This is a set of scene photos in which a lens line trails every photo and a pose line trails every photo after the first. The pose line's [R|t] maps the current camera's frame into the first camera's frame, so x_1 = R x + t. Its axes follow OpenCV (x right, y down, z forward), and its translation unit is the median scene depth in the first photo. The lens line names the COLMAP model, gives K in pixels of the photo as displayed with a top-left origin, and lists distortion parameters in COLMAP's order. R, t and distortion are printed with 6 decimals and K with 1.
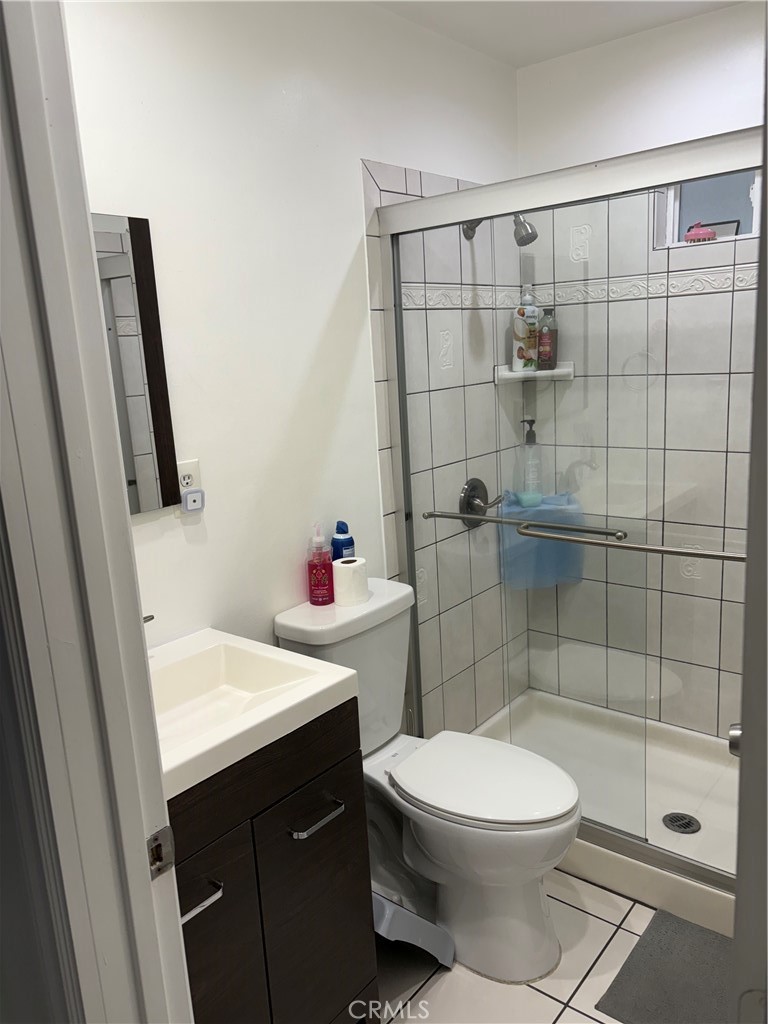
lens RADIAL K [[786.0, 0, 380.5], [0, 786.0, 517.0], [0, 0, 1]] dist [0.021881, 0.001205]
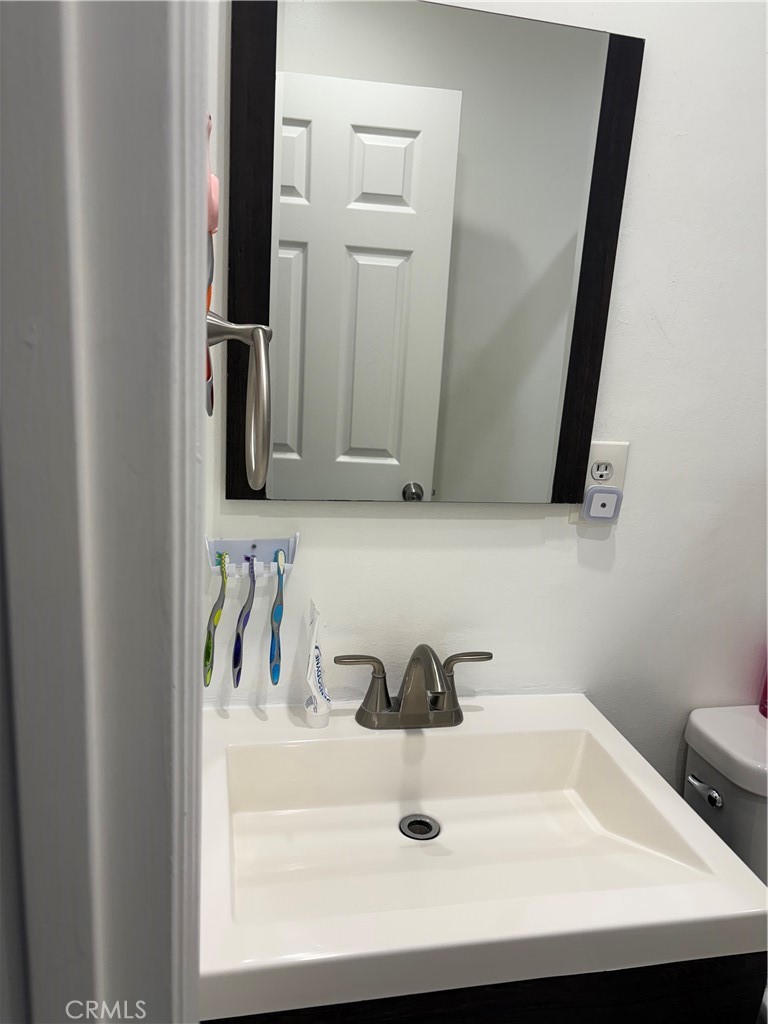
lens RADIAL K [[786.0, 0, 380.5], [0, 786.0, 517.0], [0, 0, 1]] dist [0.021881, 0.001205]
pose [[0.772116, 0.259392, -0.580132, -0.001647], [-0.242410, 0.964095, 0.108440, -0.053362], [0.587431, 0.056902, 0.807271, 0.546199]]
